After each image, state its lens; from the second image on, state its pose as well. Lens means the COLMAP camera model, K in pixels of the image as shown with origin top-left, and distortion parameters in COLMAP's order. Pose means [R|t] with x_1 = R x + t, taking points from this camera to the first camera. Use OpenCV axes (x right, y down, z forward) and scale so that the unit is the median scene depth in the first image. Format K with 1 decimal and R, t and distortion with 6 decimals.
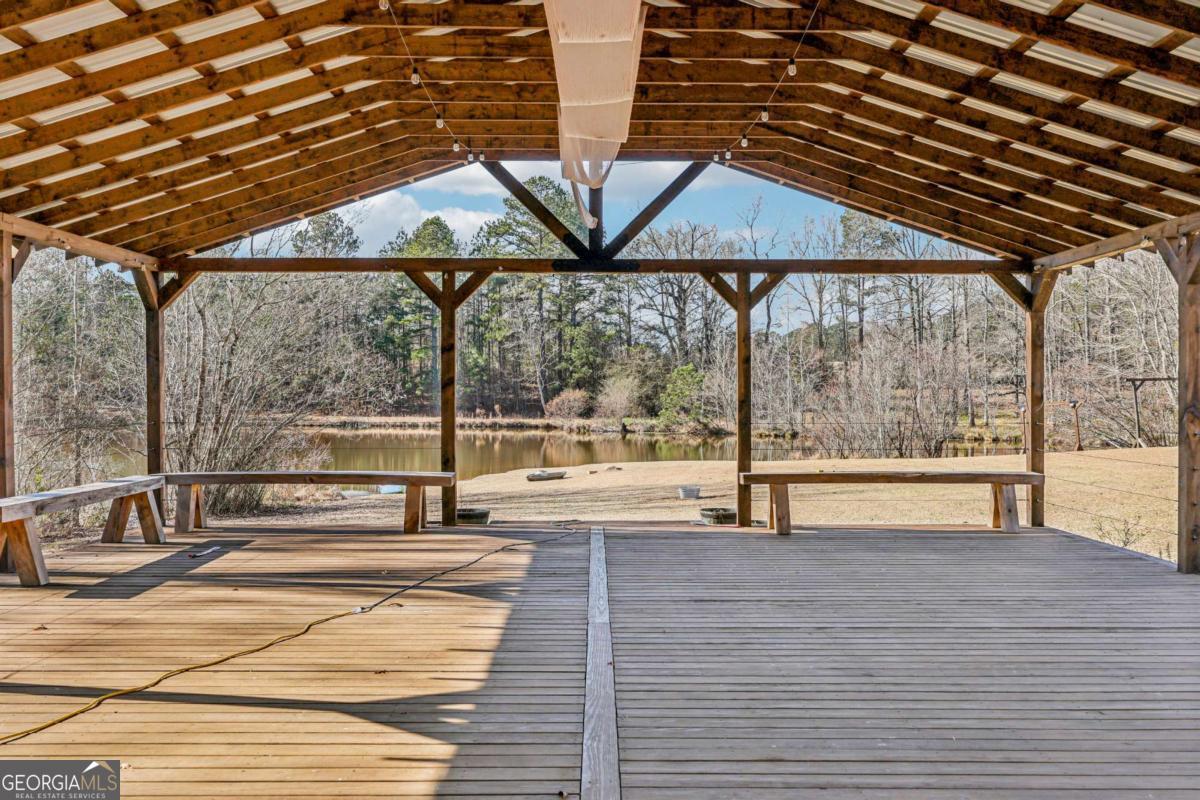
lens RADIAL K [[1120.5, 0, 598.9], [0, 1120.5, 417.2], [0, 0, 1]] dist [-0.002287, 0.006865]
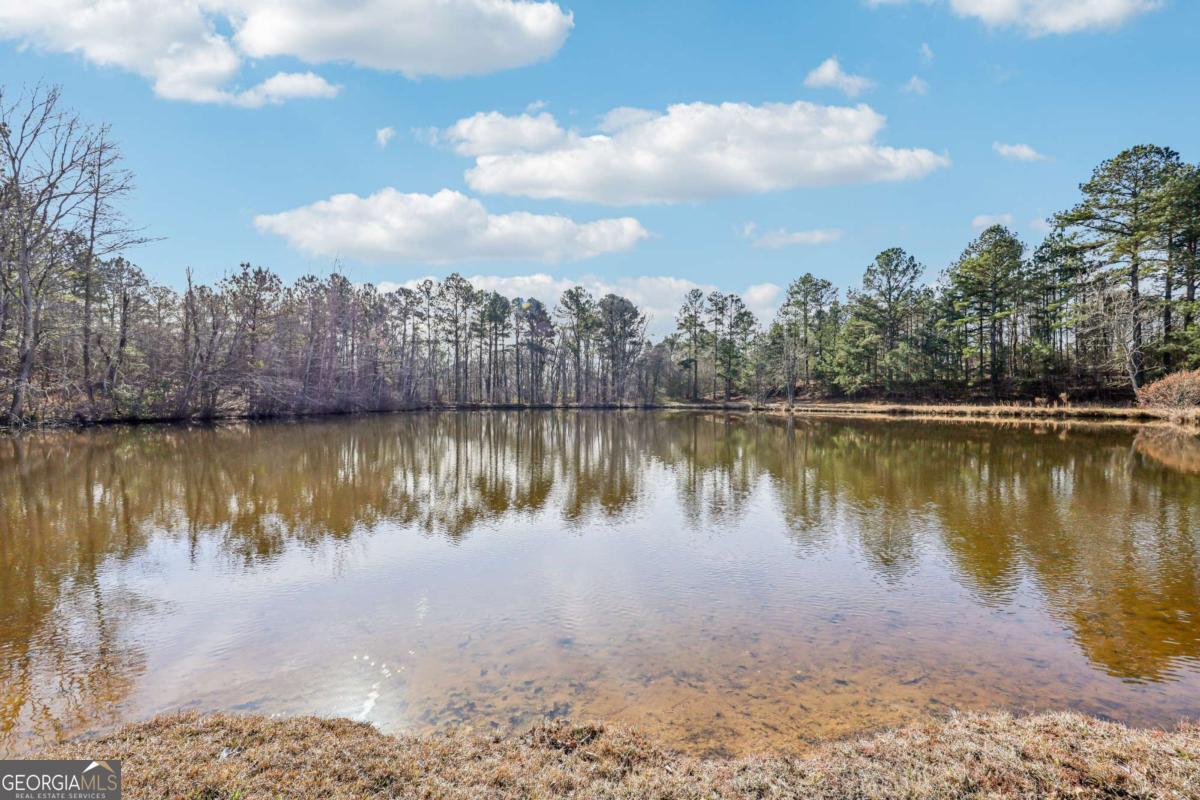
lens RADIAL K [[484.8, 0, 597.3], [0, 484.8, 407.9], [0, 0, 1]] dist [0.000936, -0.000016]
pose [[0.614912, 0.007399, -0.788561, -0.008474], [-0.013293, 0.999911, -0.000984, 0.007490], [0.788484, 0.011087, 0.614956, 0.425467]]
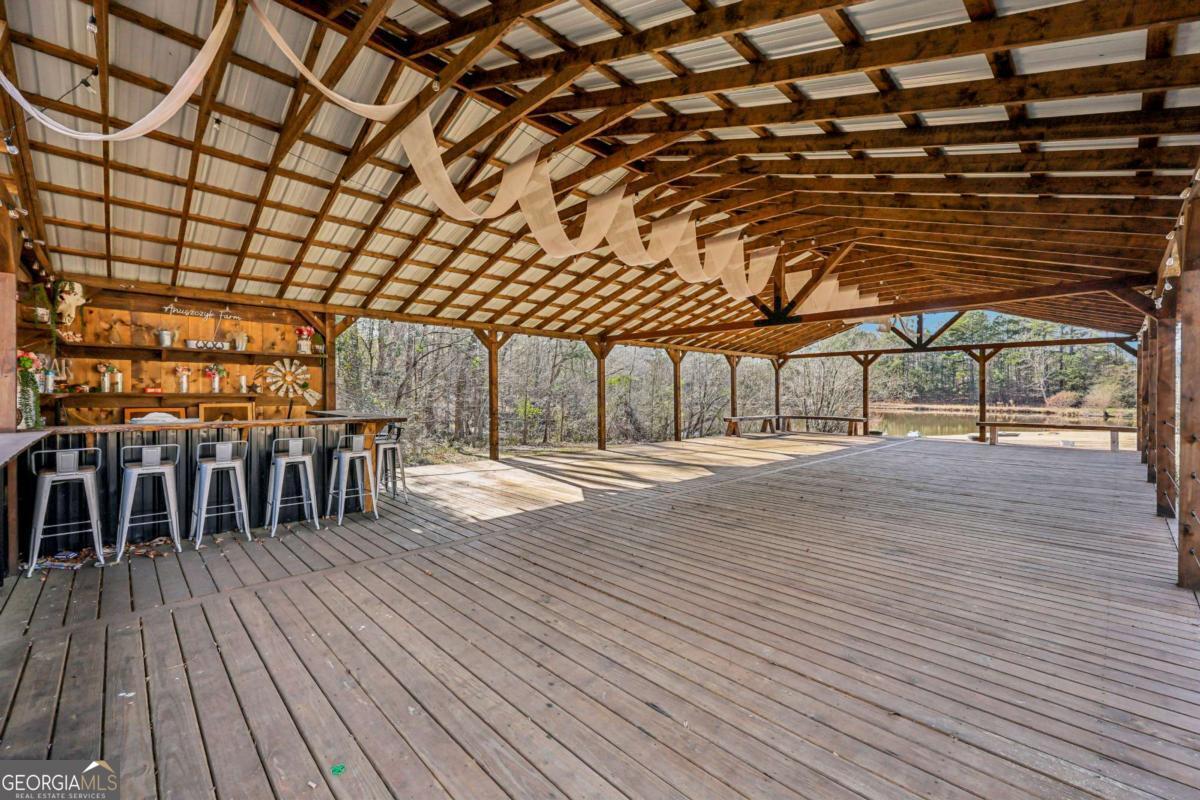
lens RADIAL K [[497.3, 0, 597.9], [0, 497.3, 395.7], [0, 0, 1]] dist [-0.002345, -0.000379]
pose [[0.683809, 0.004392, -0.729648, 0.039650], [-0.016444, 0.999821, -0.009393, 0.001236], [0.729476, 0.018421, 0.683759, -0.054090]]
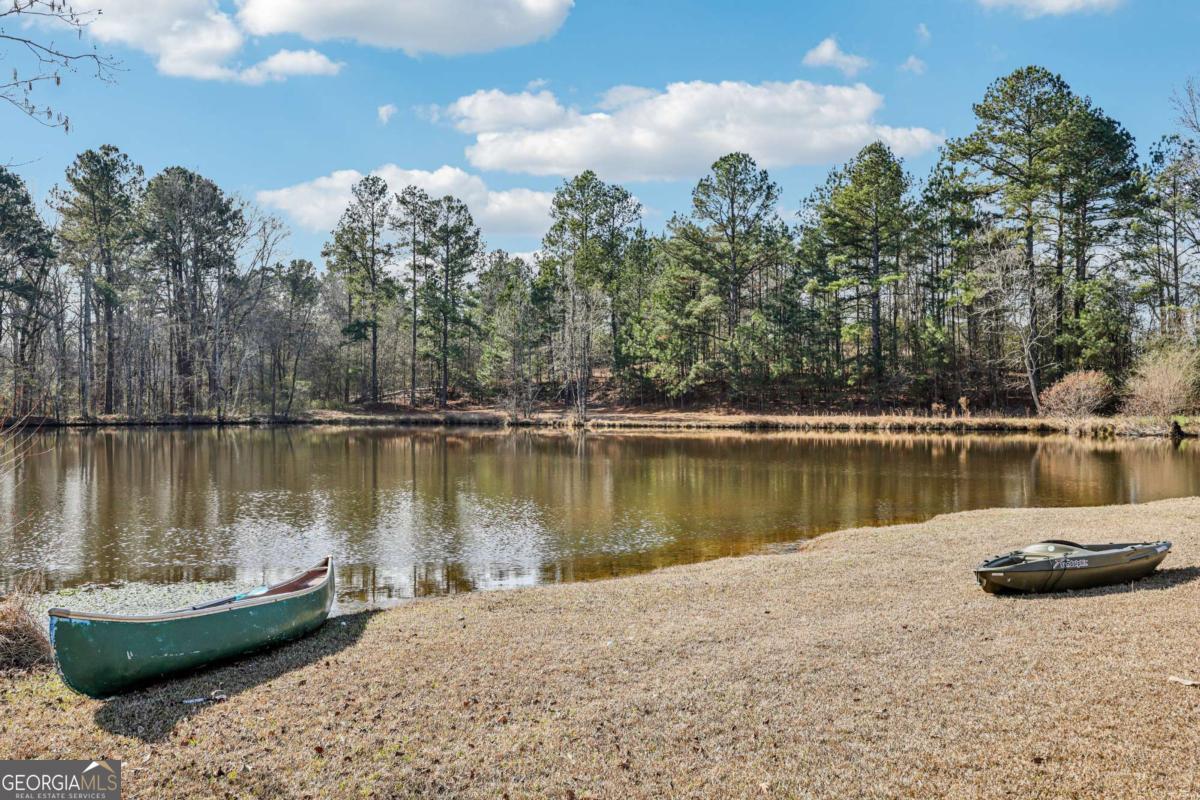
lens RADIAL K [[1120.5, 0, 598.9], [0, 1120.5, 417.2], [0, 0, 1]] dist [-0.002287, 0.006865]
pose [[0.914941, -0.001631, -0.403585, -0.017550], [-0.002263, 0.999955, -0.009172, 0.008031], [0.403582, 0.009305, 0.914896, 0.276547]]
